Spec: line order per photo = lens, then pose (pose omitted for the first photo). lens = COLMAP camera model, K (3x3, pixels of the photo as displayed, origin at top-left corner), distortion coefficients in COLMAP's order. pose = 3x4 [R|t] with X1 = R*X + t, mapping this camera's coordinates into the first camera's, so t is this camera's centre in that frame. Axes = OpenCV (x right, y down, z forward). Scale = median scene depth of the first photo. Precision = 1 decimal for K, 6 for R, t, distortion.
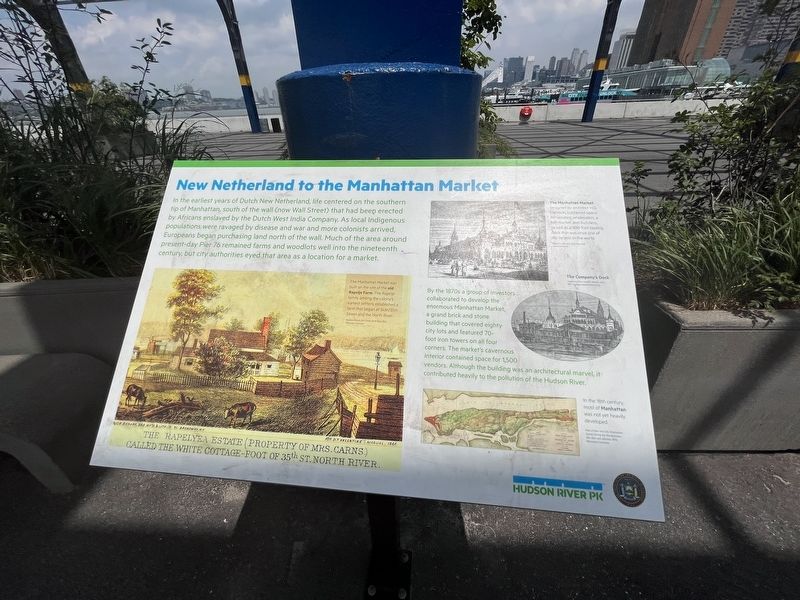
lens RADIAL K [[327.9, 0, 399.0], [0, 327.9, 297.0], [0, 0, 1]] dist [-0.001583, -0.000715]
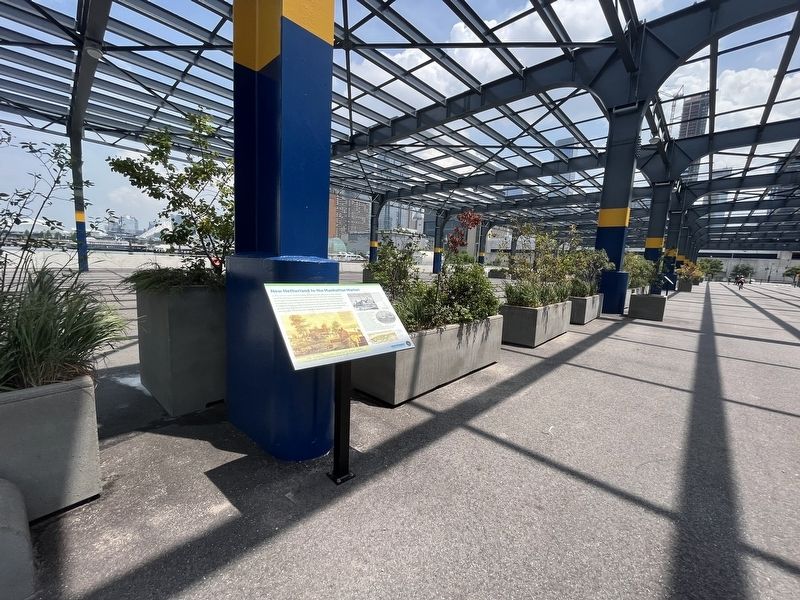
lens RADIAL K [[327.9, 0, 403.0], [0, 327.9, 299.6], [0, 0, 1]] dist [-0.001583, -0.000715]
pose [[0.640455, -0.026918, 0.767524, -2.588910], [0.330101, 0.912007, -0.243466, 0.971844], [-0.693434, 0.409290, 0.592985, -1.774963]]
